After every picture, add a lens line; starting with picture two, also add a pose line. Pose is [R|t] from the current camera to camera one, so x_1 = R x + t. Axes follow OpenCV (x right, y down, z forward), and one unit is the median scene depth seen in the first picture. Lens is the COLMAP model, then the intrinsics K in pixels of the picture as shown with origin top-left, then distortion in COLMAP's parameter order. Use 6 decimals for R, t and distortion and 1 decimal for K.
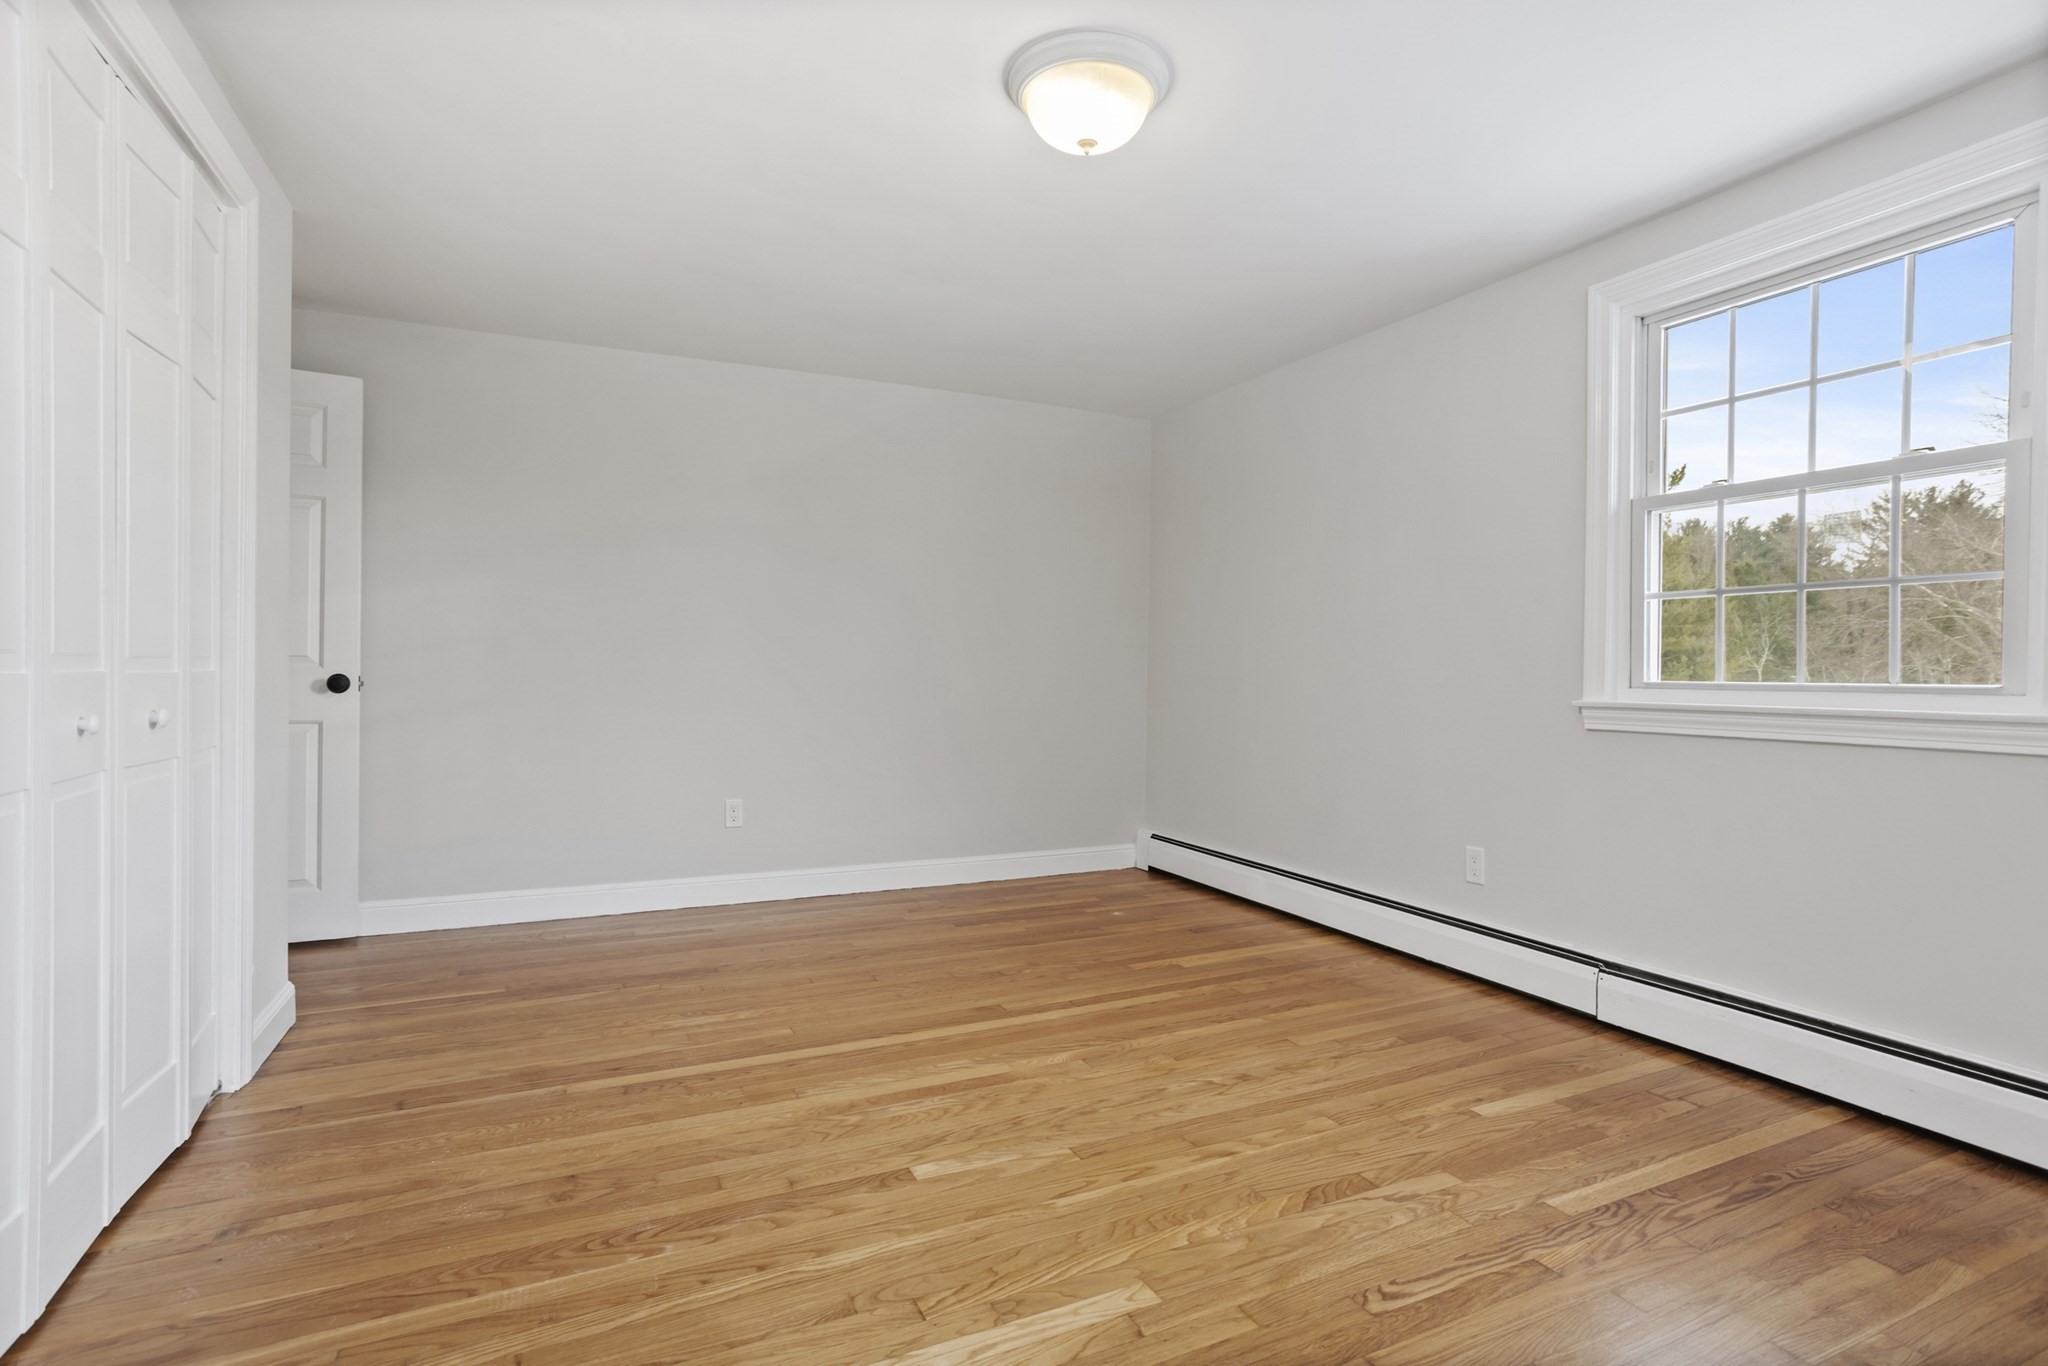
lens RADIAL K [[1000.4, 0, 1024.0], [0, 1000.4, 683.0], [0, 0, 1]] dist [-0.053147, 0.034002]
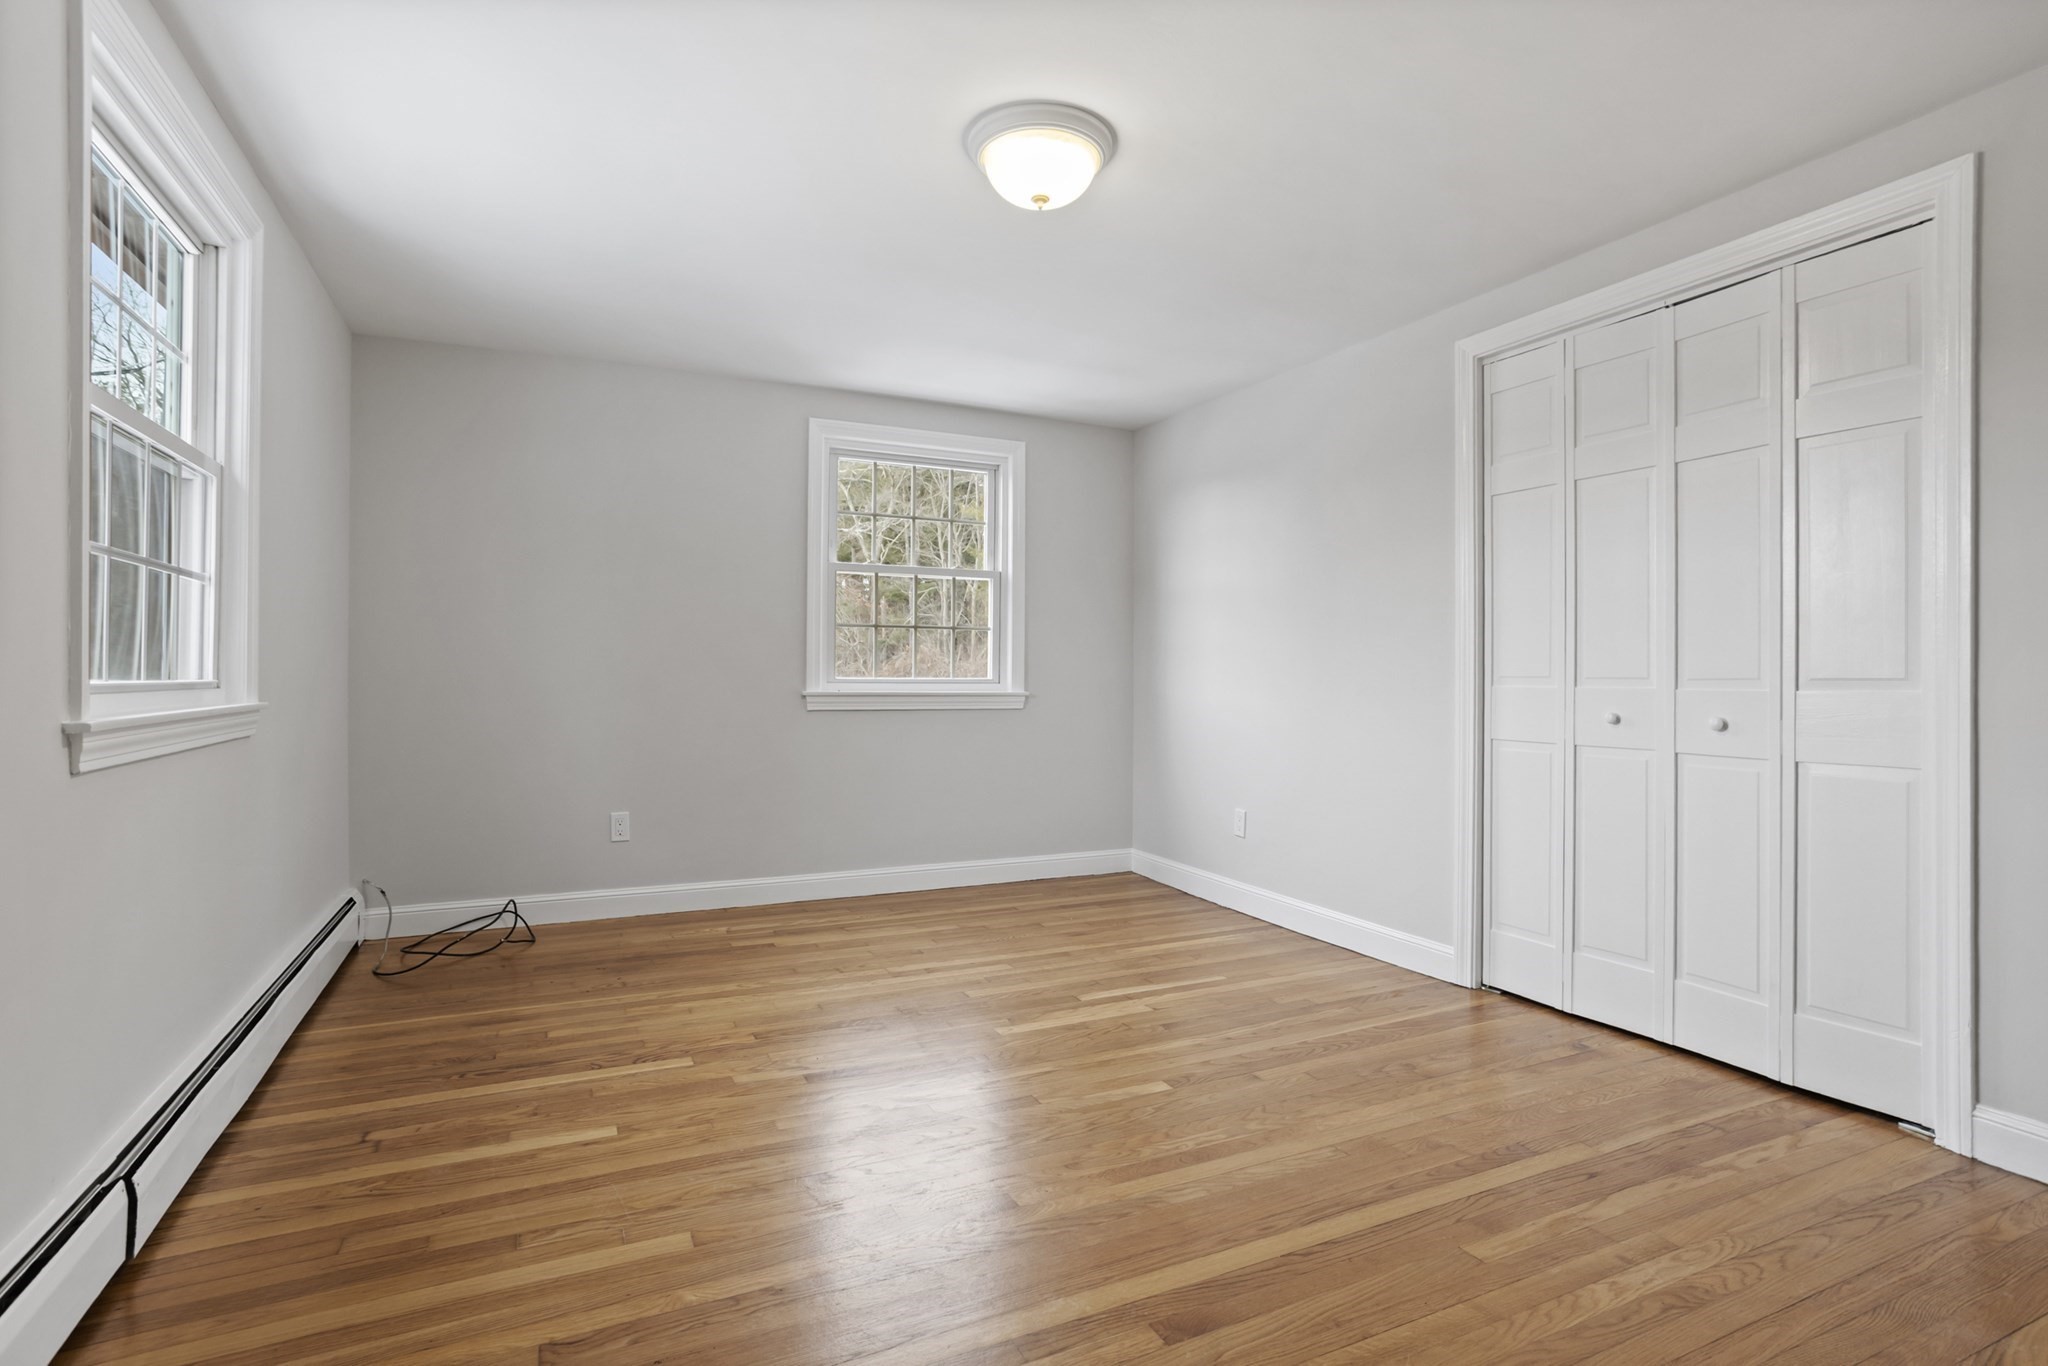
lens RADIAL K [[1000.4, 0, 1024.0], [0, 1000.4, 683.0], [0, 0, 1]] dist [-0.053147, 0.034002]
pose [[-0.999887, -0.014501, -0.003906, 0.074632], [-0.014566, 0.999747, 0.017154, -0.025981], [0.003657, 0.017209, -0.999845, 2.065827]]
